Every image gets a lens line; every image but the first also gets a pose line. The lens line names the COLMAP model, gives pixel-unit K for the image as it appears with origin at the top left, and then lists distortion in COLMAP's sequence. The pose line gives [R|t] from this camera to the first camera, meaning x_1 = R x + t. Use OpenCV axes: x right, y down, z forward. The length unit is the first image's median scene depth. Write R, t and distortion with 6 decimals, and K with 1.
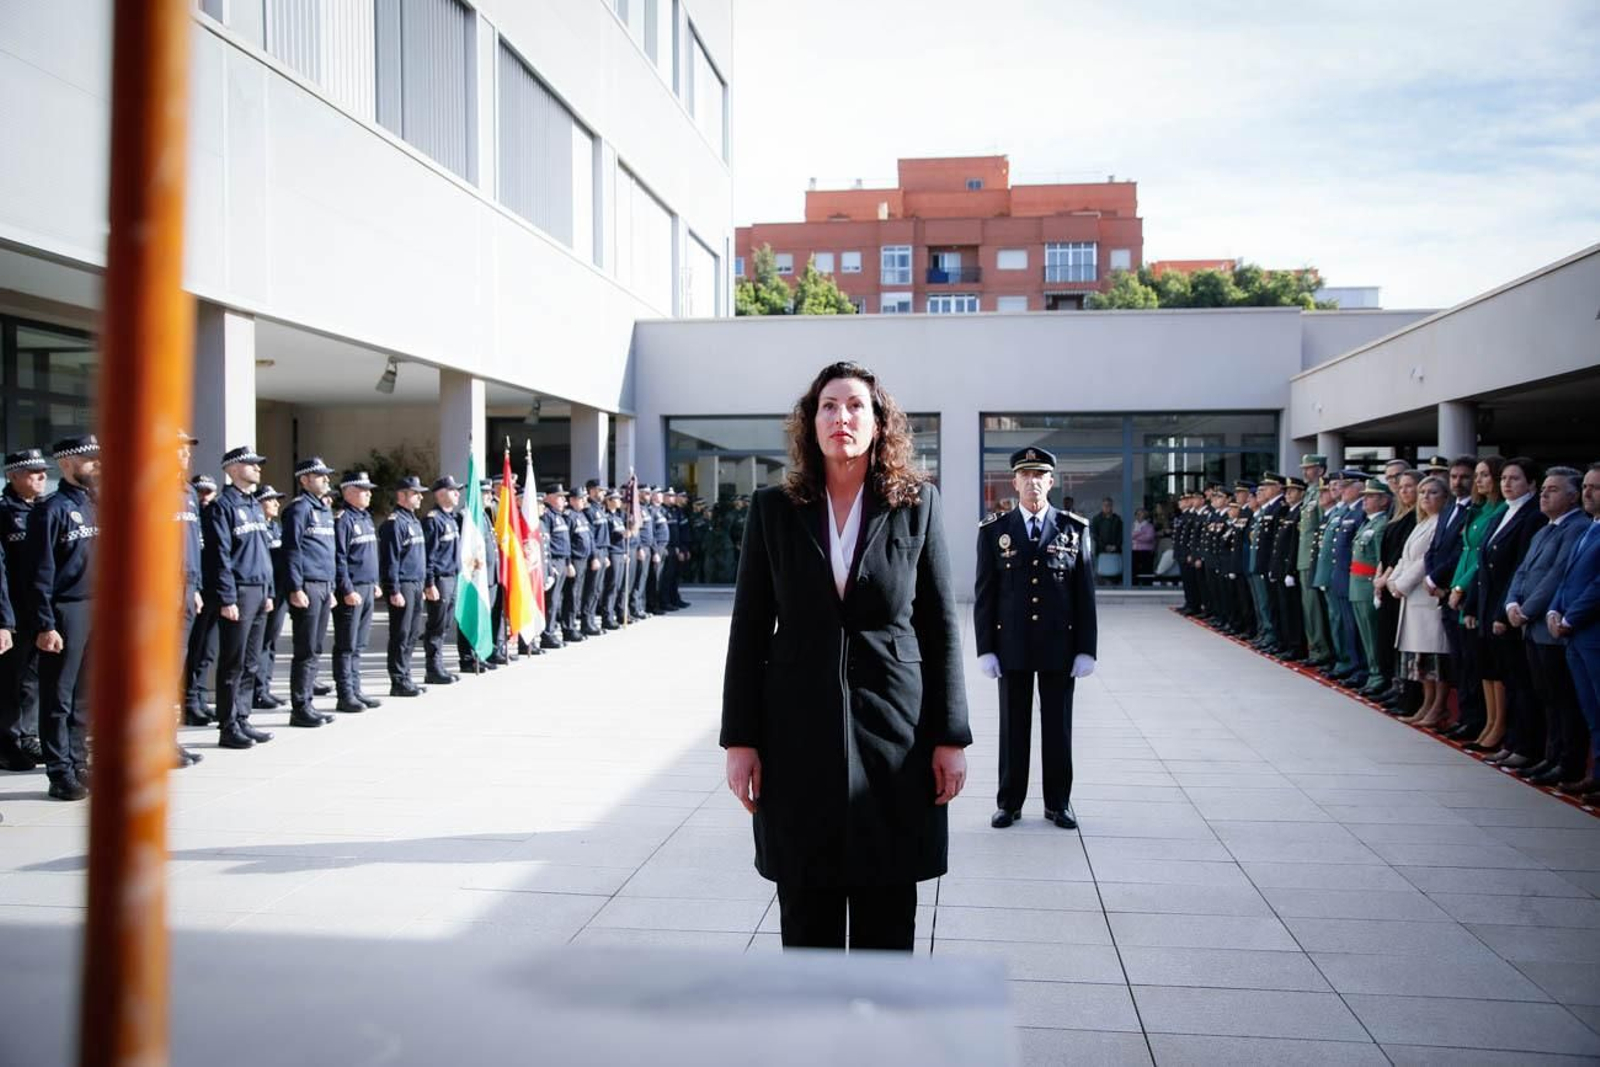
lens RADIAL K [[1405.4, 0, 803.8], [0, 1405.4, 470.3], [0, 0, 1]] dist [0.045678, 0.097881]
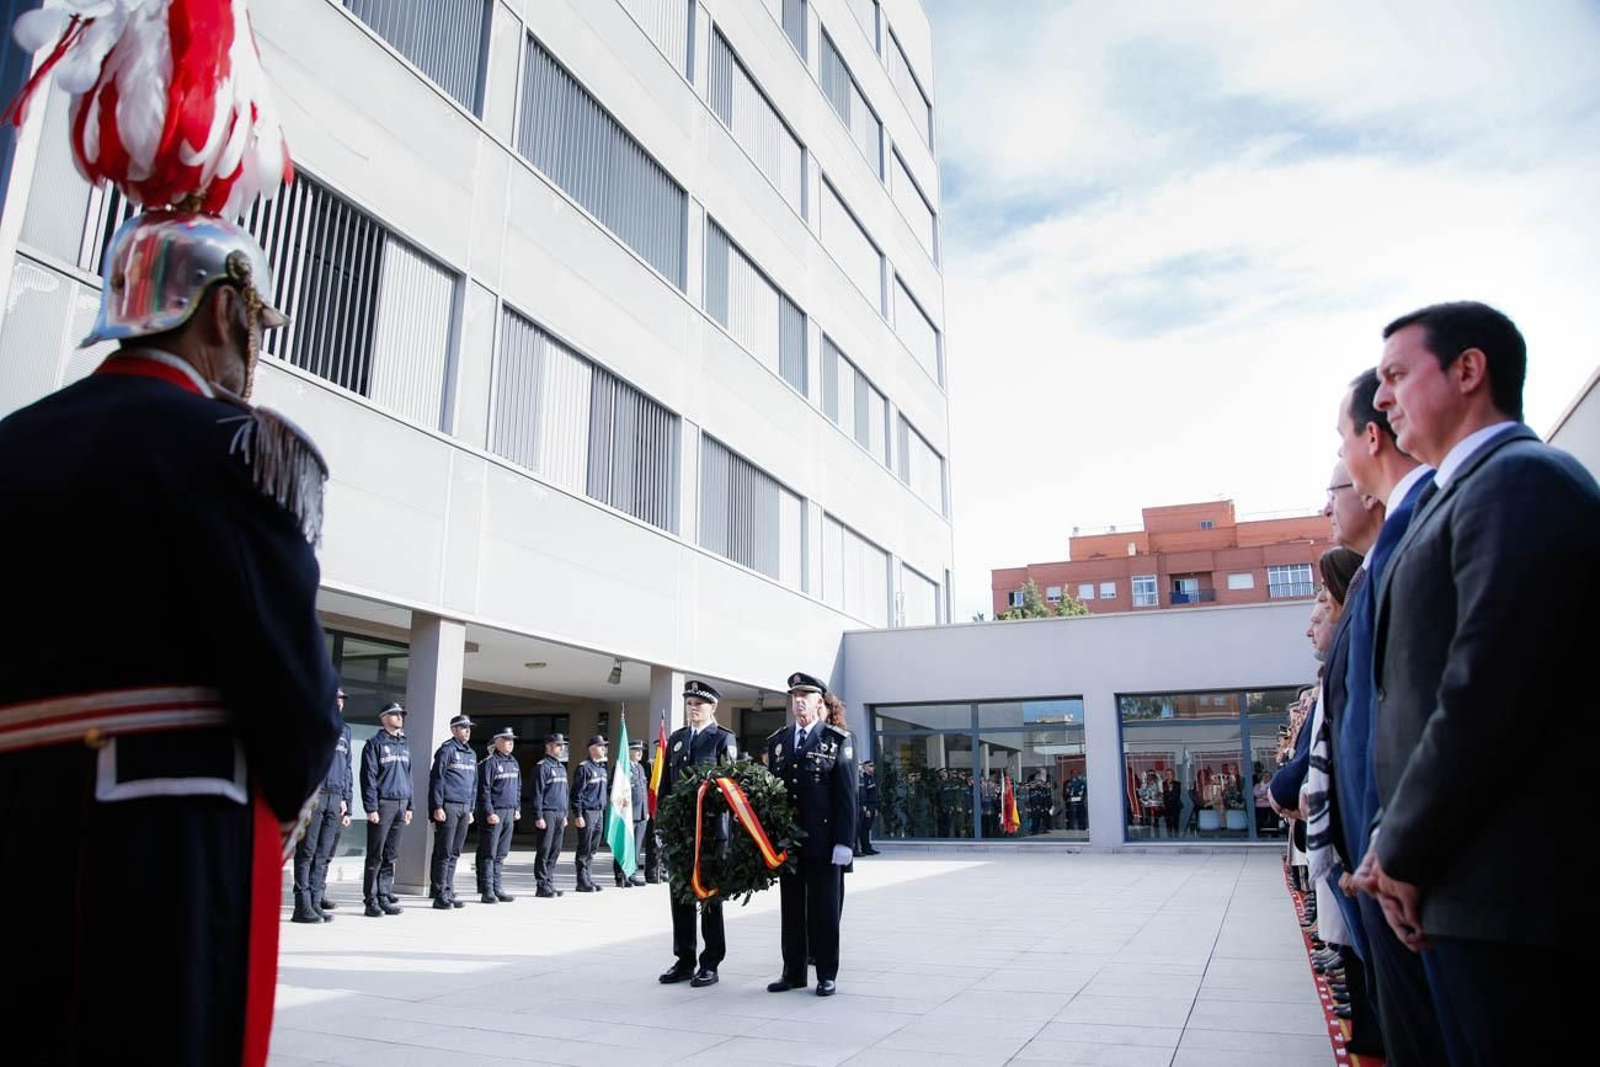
lens RADIAL K [[1086.3, 0, 800.0], [0, 1086.3, 533.5], [0, 0, 1]] dist [-0.086102, 0.001587]
pose [[0.960981, -0.064892, -0.268896, 0.174427], [0.006904, 0.977418, -0.211201, 0.026418], [0.276529, 0.201103, 0.939728, 0.022110]]
